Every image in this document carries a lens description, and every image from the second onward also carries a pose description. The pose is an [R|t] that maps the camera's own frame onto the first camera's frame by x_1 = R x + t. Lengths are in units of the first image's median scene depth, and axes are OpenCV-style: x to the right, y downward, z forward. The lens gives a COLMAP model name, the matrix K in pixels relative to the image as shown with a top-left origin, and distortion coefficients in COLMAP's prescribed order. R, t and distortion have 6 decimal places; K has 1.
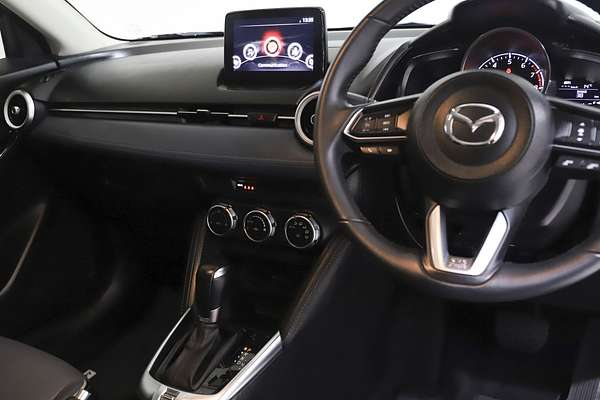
lens RADIAL K [[545.8, 0, 299.9], [0, 545.8, 202.3], [0, 0, 1]] dist [-0.081327, 0.013263]
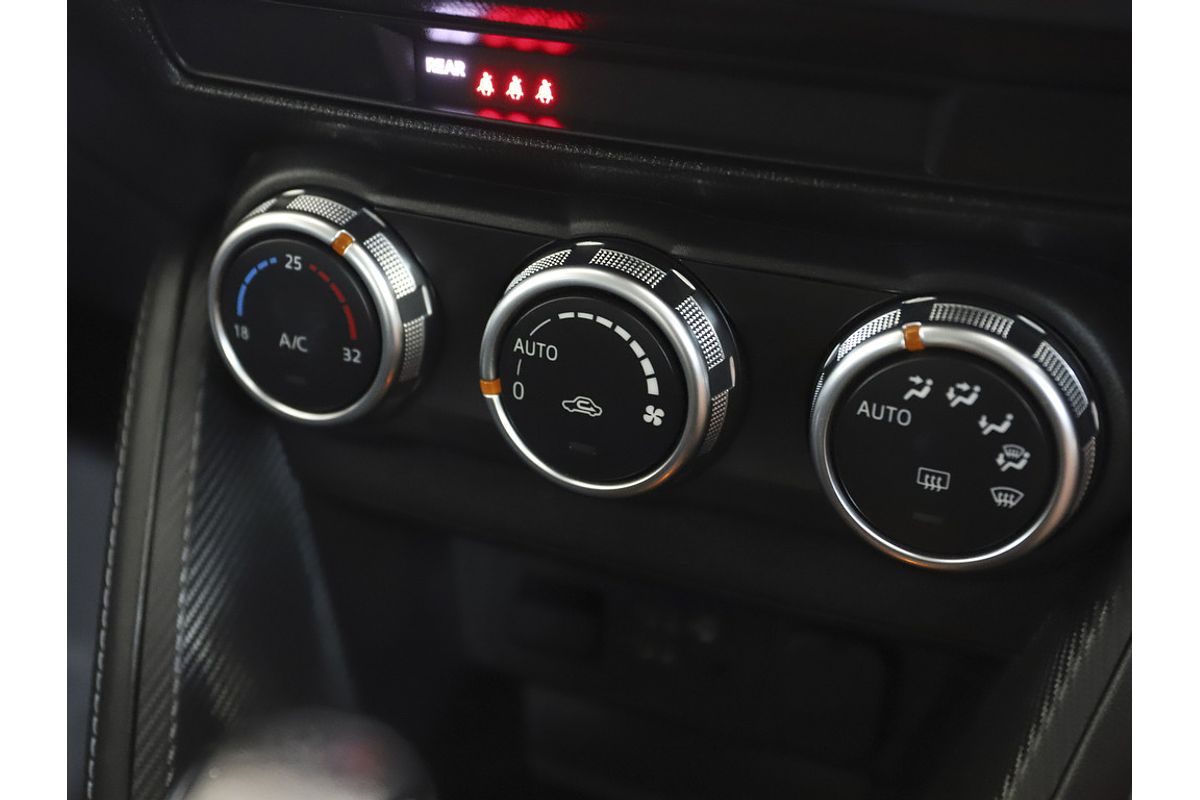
lens RADIAL K [[1516.9, 0, 594.9], [0, 1516.9, 393.5], [0, 0, 1]] dist [0.005888, 0.000000]
pose [[0.997627, -0.026590, 0.063512, -0.098858], [0.009976, 0.968510, 0.248775, -0.045949], [-0.068127, -0.247551, 0.966477, 0.621539]]
